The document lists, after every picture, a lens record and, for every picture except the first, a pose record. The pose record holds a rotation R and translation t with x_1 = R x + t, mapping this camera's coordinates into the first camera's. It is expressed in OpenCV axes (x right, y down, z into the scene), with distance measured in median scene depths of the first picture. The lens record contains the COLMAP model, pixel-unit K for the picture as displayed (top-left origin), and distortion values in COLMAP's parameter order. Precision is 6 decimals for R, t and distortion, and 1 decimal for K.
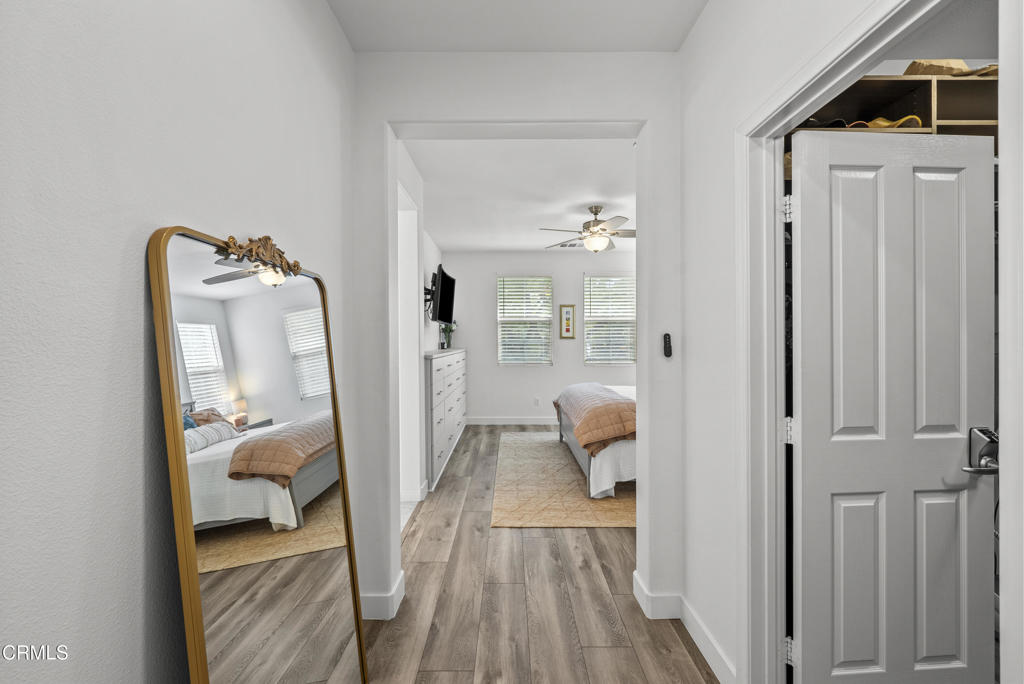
lens RADIAL K [[406.8, 0, 509.2], [0, 406.8, 341.0], [0, 0, 1]] dist [-0.000681, -0.000049]
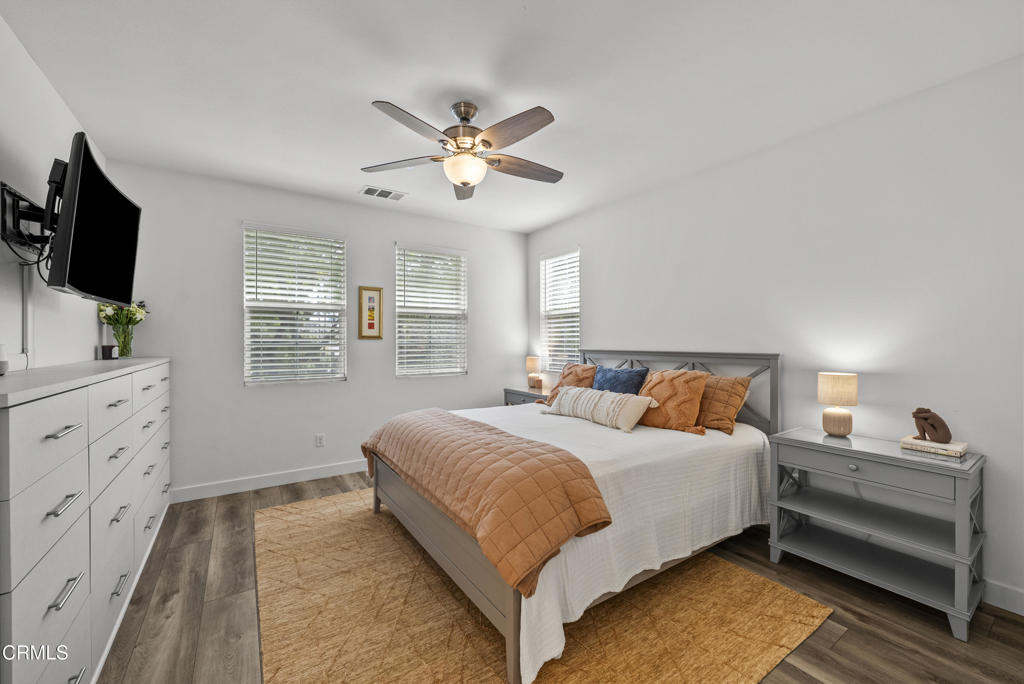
lens RADIAL K [[406.8, 0, 509.2], [0, 406.8, 341.0], [0, 0, 1]] dist [-0.000681, -0.000049]
pose [[0.833387, 0.001441, 0.552687, -0.037608], [0.000981, 0.999991, -0.004086, 0.000912], [-0.552688, 0.003947, 0.833379, 0.377903]]
